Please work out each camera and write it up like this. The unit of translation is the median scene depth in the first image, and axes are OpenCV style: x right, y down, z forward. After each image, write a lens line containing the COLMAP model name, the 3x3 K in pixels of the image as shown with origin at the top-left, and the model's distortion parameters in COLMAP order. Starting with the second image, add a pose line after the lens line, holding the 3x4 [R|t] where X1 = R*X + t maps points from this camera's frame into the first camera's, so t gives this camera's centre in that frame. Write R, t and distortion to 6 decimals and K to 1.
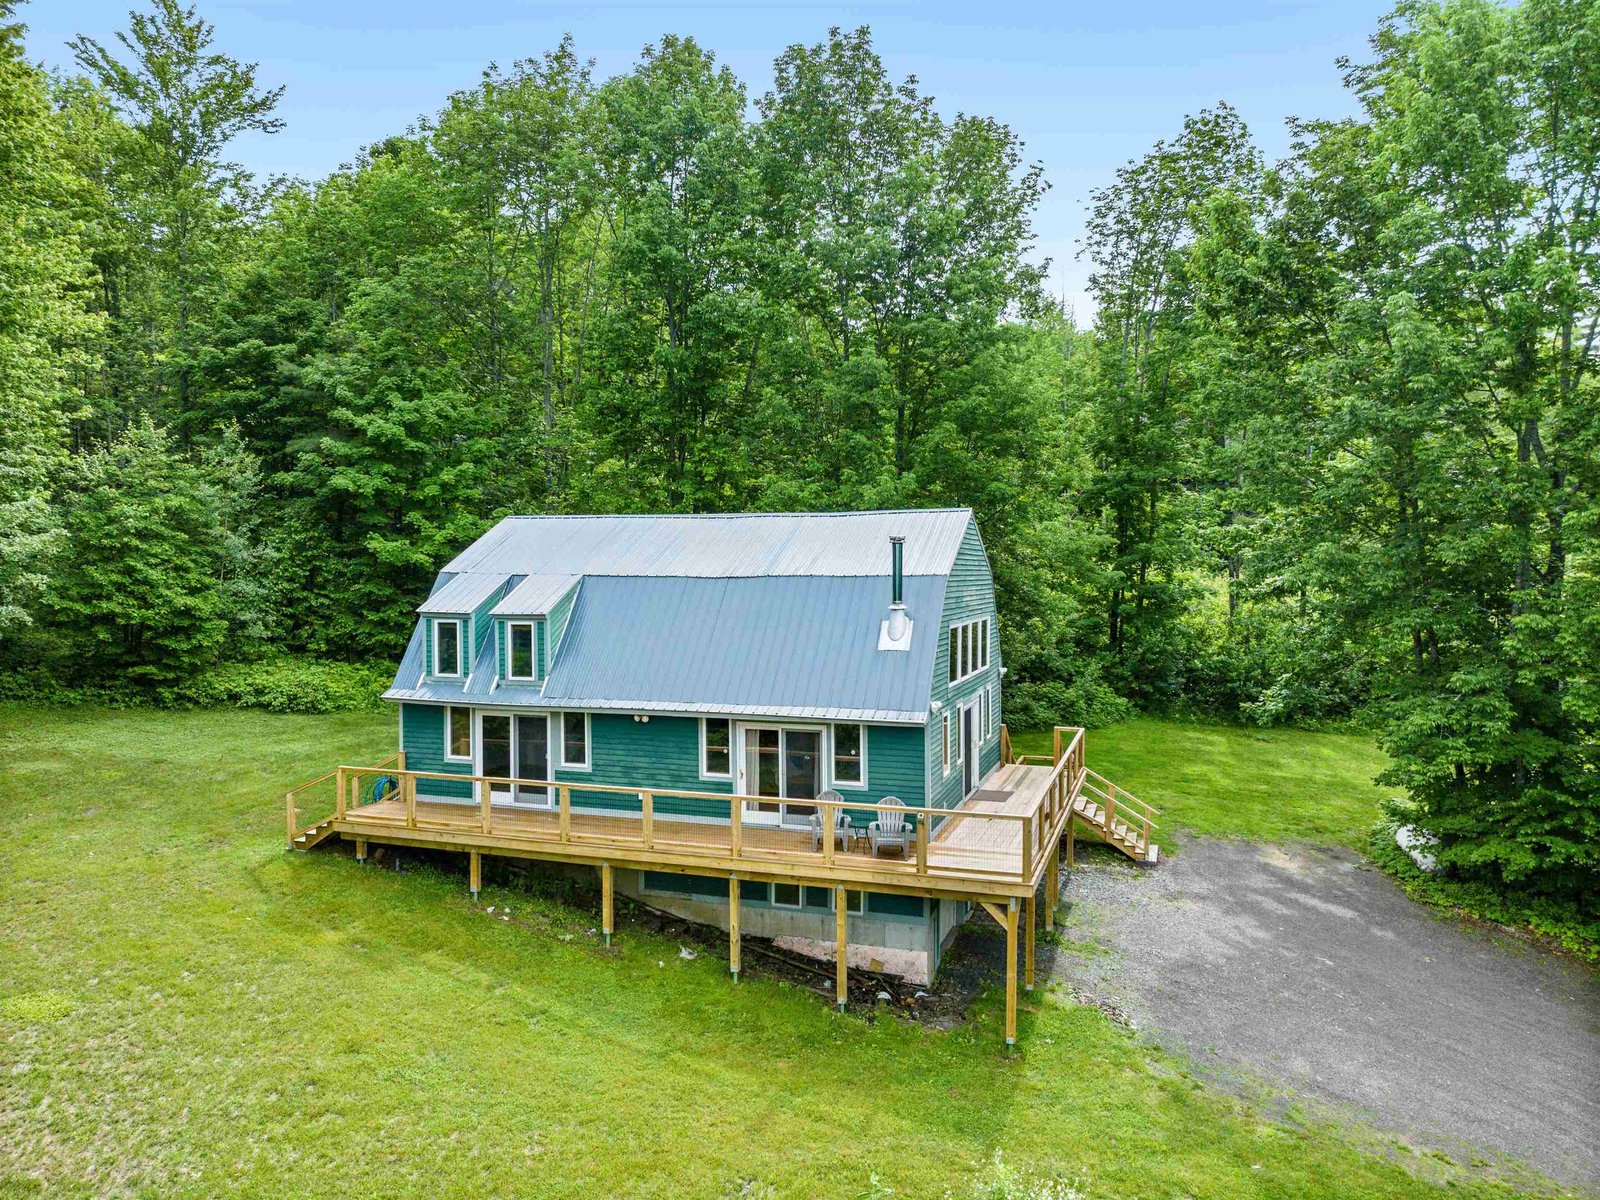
lens RADIAL K [[1057.2, 0, 800.0], [0, 1057.2, 600.0], [0, 0, 1]] dist [-0.021708, 0.000585]
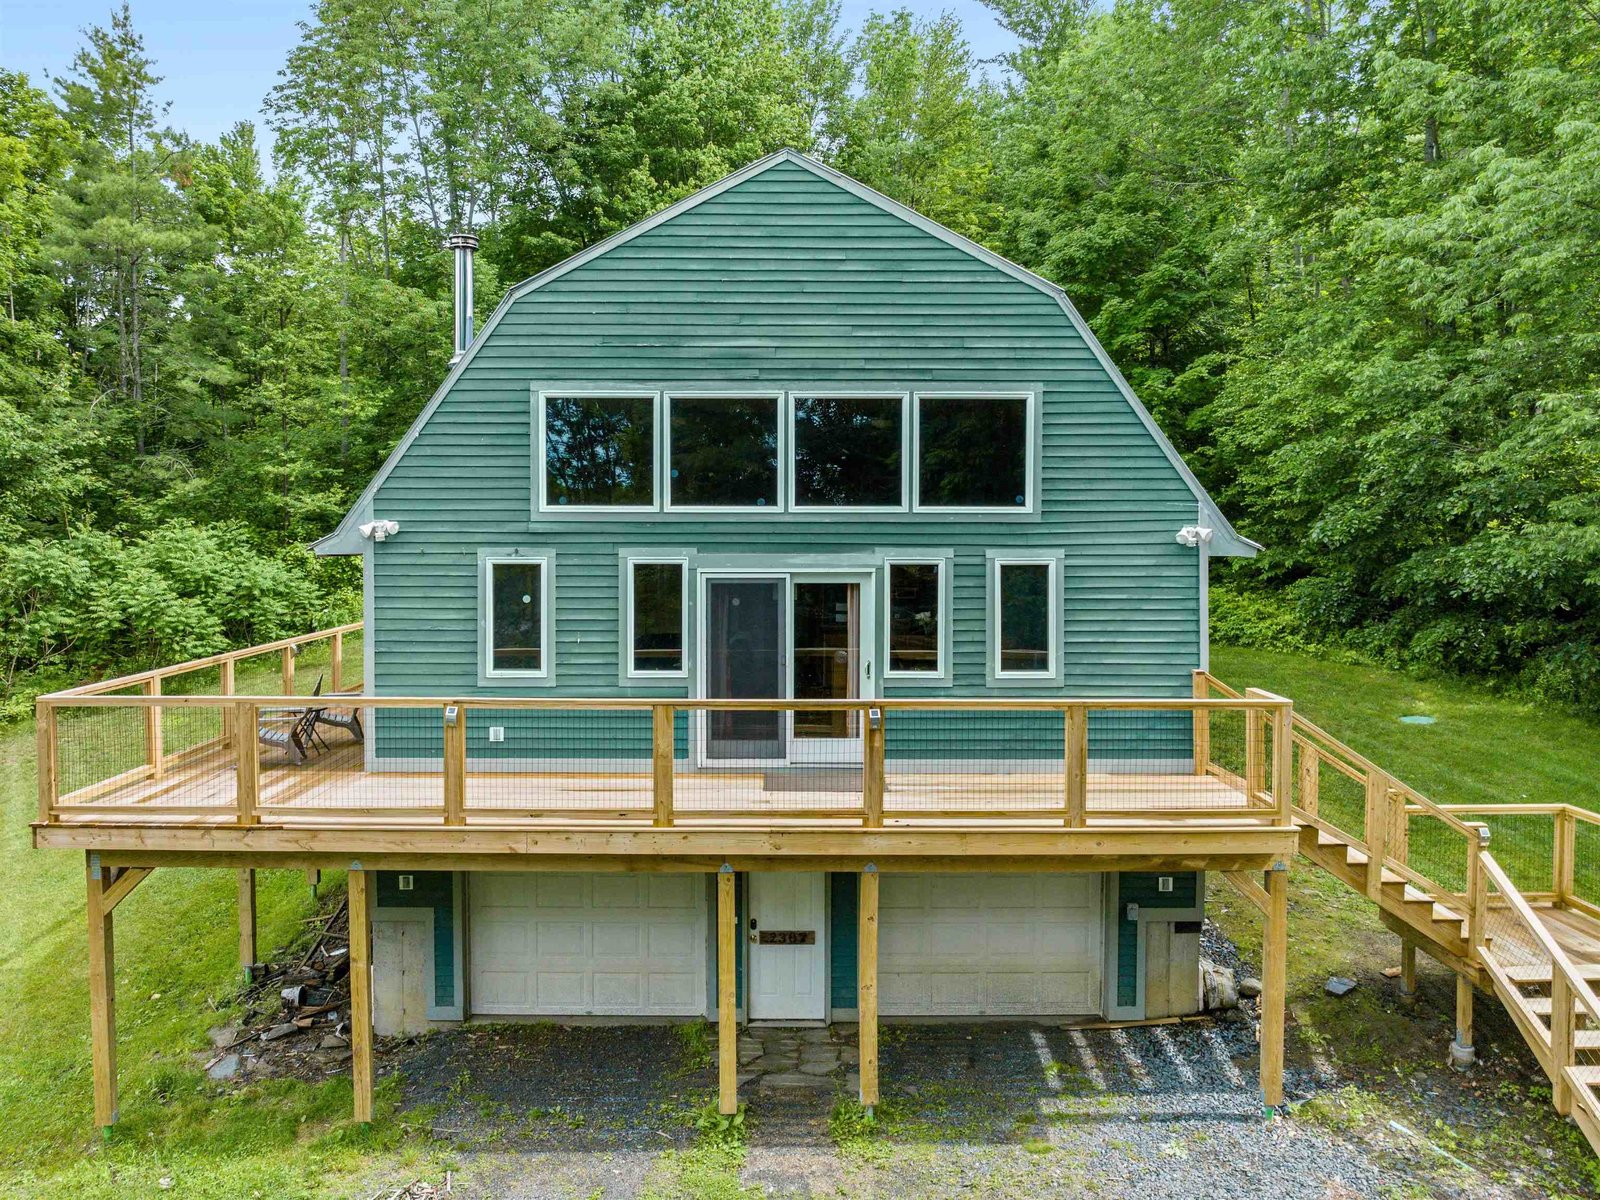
lens RADIAL K [[1057.2, 0, 800.0], [0, 1057.2, 600.0], [0, 0, 1]] dist [-0.021708, 0.000585]
pose [[0.355744, 0.036420, -0.933873, 0.630369], [-0.021868, 0.999291, 0.030641, 0.103147], [0.934327, 0.009521, 0.356289, 0.891107]]
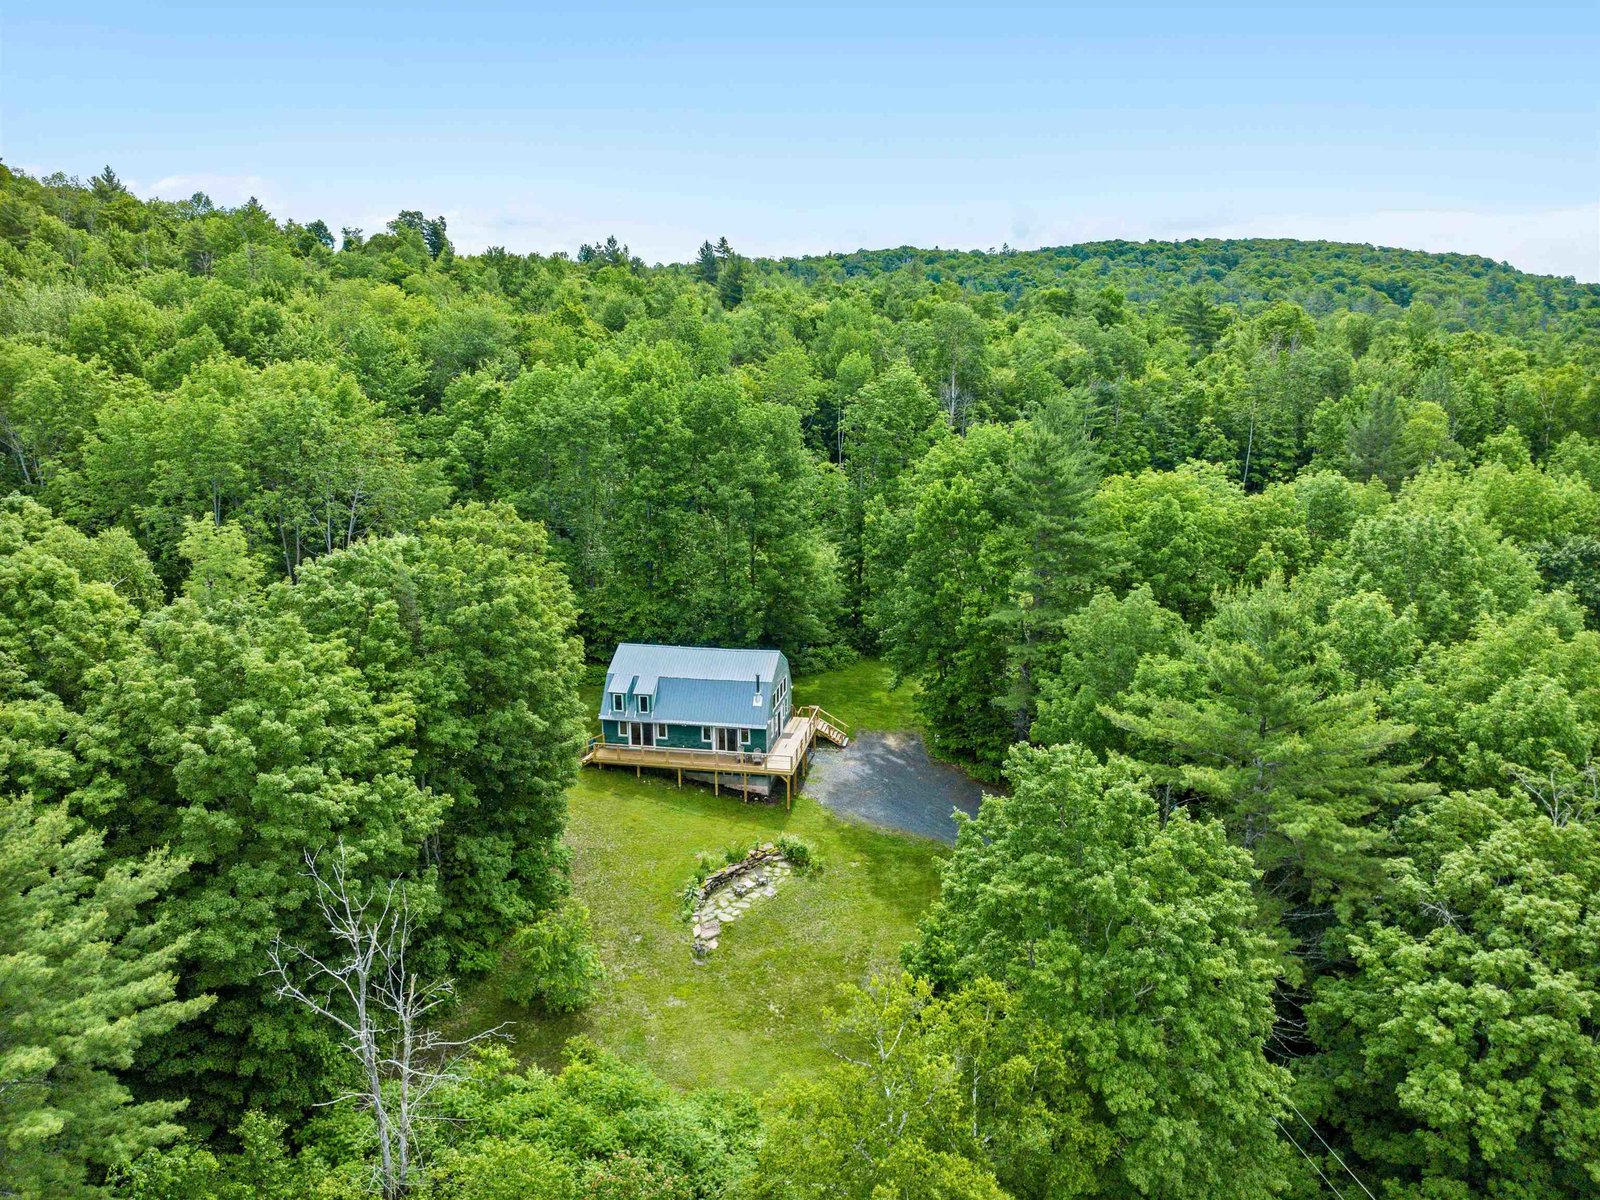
lens RADIAL K [[1057.2, 0, 800.0], [0, 1057.2, 600.0], [0, 0, 1]] dist [-0.021708, 0.000585]
pose [[0.987843, -0.035077, 0.151445, -0.274940], [0.003508, 0.978991, 0.203873, -0.959832], [-0.155415, -0.200863, 0.967213, -2.230928]]
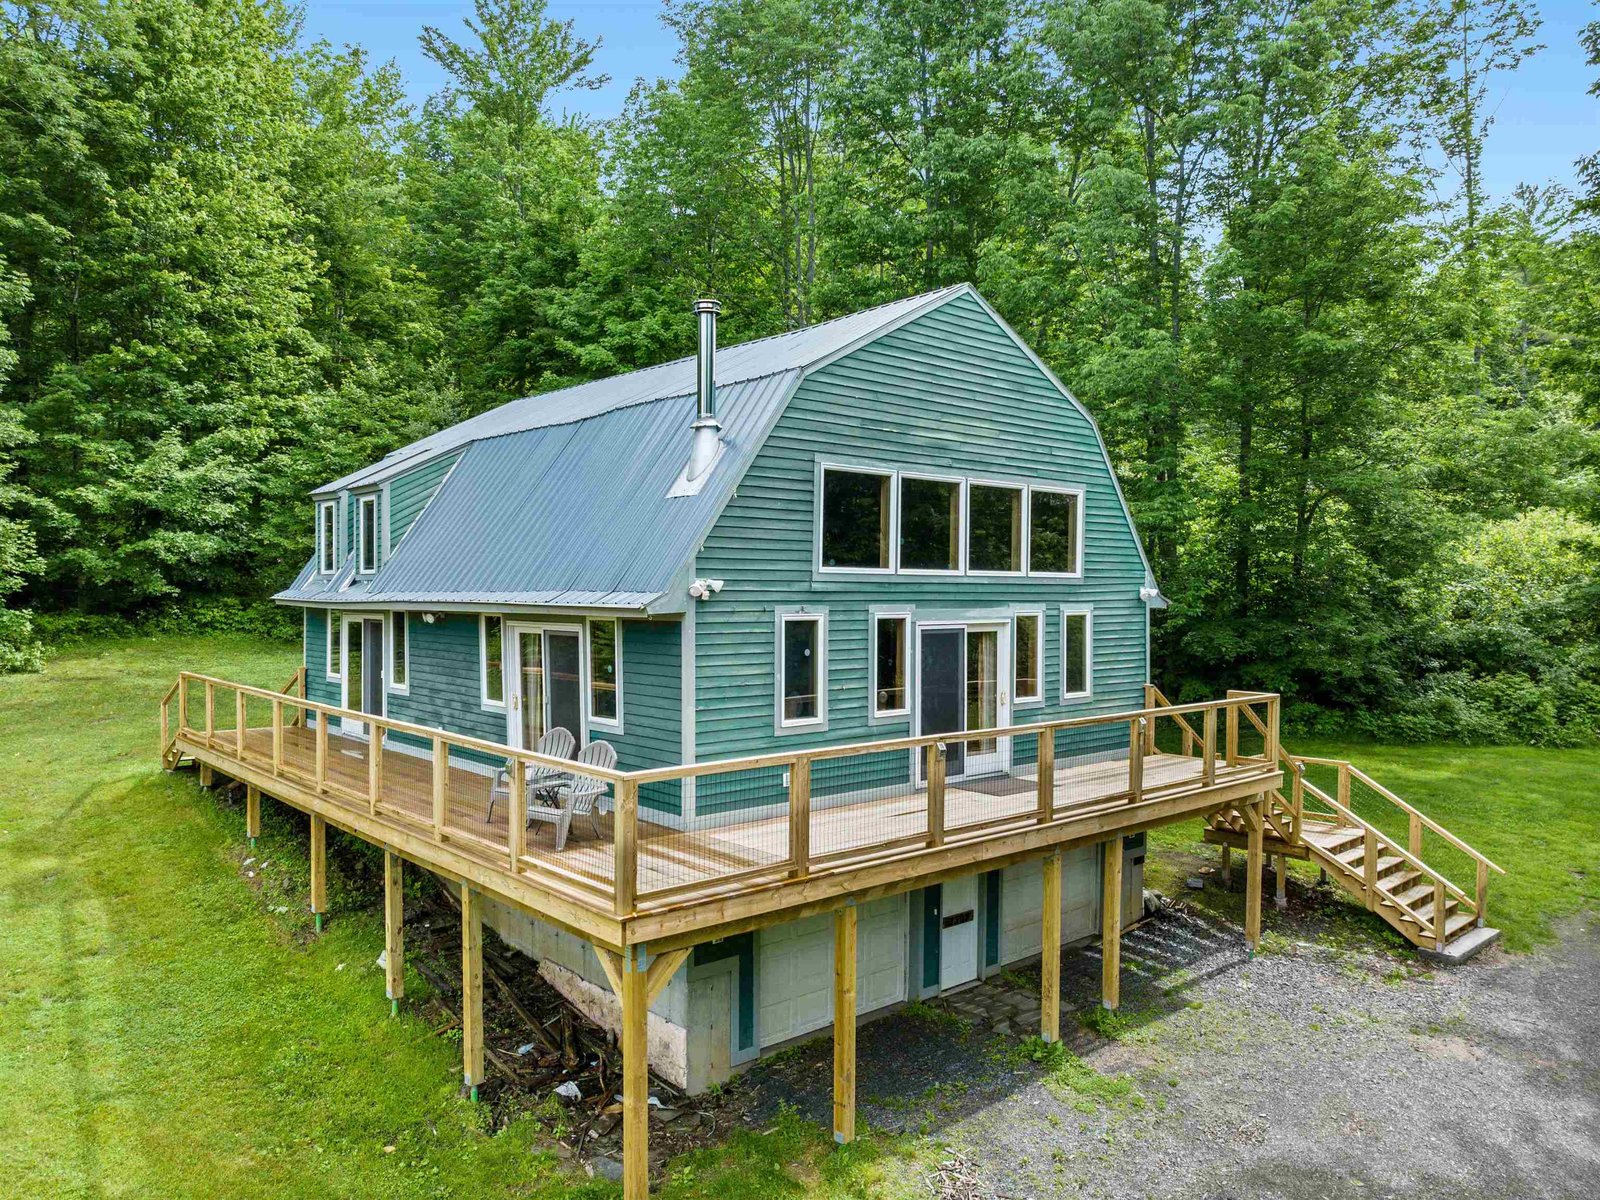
lens RADIAL K [[1084.1, 0, 825.0], [0, 1084.1, 635.7], [0, 0, 1]] dist [-0.028544, 0.000159]
pose [[0.876879, 0.019935, -0.480298, 0.399997], [-0.012481, 0.999747, 0.018710, 0.101725], [0.480550, -0.010412, 0.876906, 0.476451]]
